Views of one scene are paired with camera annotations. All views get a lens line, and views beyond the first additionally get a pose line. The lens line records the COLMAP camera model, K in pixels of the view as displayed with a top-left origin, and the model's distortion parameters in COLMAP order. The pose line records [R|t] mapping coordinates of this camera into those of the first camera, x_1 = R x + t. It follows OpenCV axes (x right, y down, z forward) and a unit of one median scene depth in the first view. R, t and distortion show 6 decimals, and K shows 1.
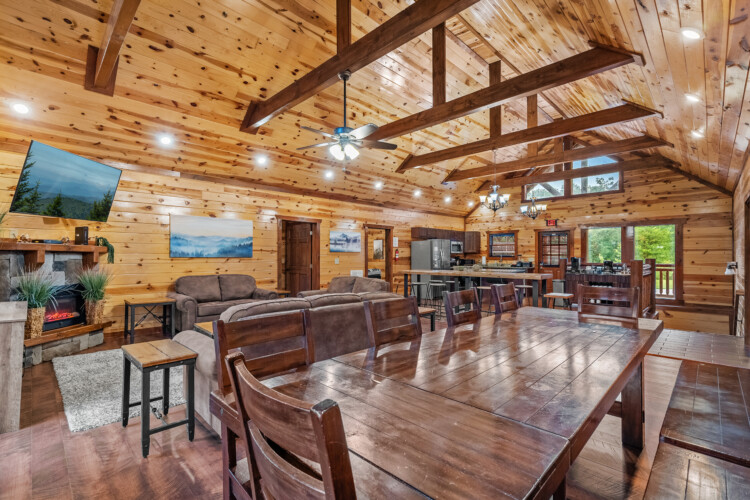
lens RADIAL K [[344.6, 0, 369.7], [0, 344.6, 253.8], [0, 0, 1]] dist [-0.004925, 0.003172]
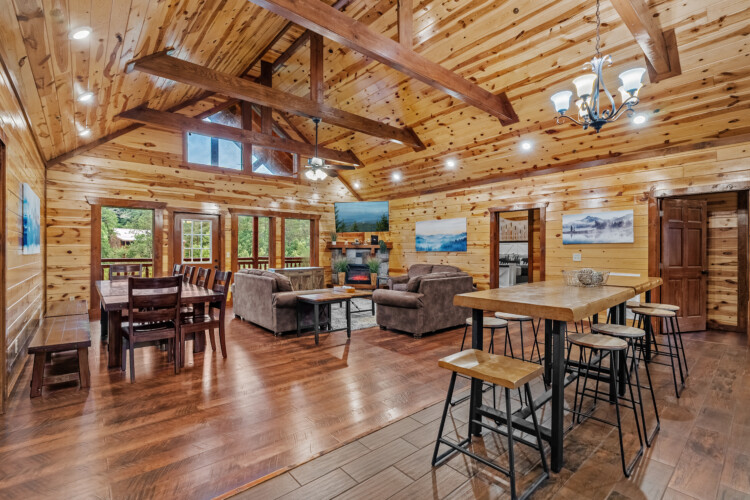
lens RADIAL K [[344.6, 0, 374.5], [0, 344.6, 252.4], [0, 0, 1]] dist [-0.004925, 0.003172]
pose [[-0.076238, 0.003173, -0.997085, 0.597066], [0.005601, 0.999981, 0.002754, 0.007059], [0.997074, -0.005375, -0.076255, 0.615119]]
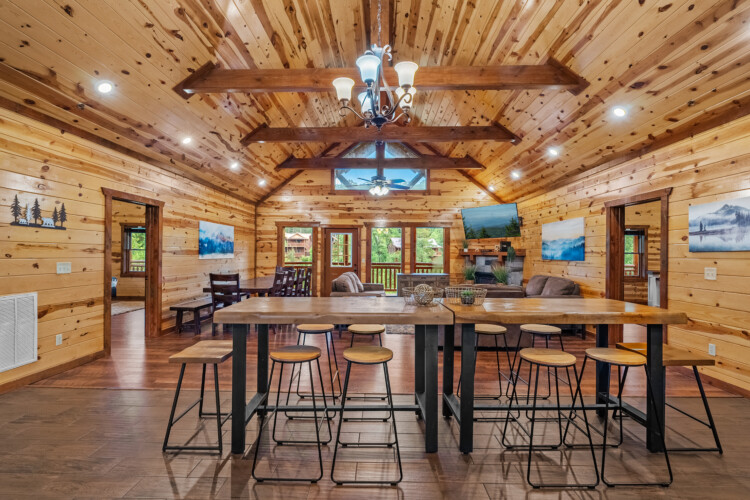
lens RADIAL K [[344.6, 0, 373.4], [0, 344.6, 253.8], [0, 0, 1]] dist [-0.004925, 0.003172]
pose [[-0.723399, -0.008684, -0.690376, 0.470693], [-0.003129, 0.999952, -0.009300, 0.002264], [0.690423, -0.004568, -0.723391, 0.971090]]
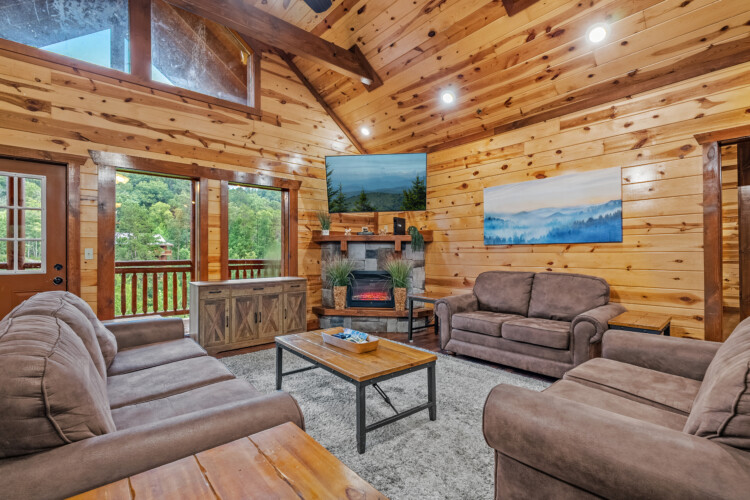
lens RADIAL K [[344.6, 0, 373.2], [0, 344.6, 251.8], [0, 0, 1]] dist [-0.004925, 0.003172]
pose [[-0.067260, -0.007180, -0.997710, 0.127359], [0.012641, 0.999888, -0.008048, 0.018380], [0.997655, -0.013153, -0.067162, 0.530047]]
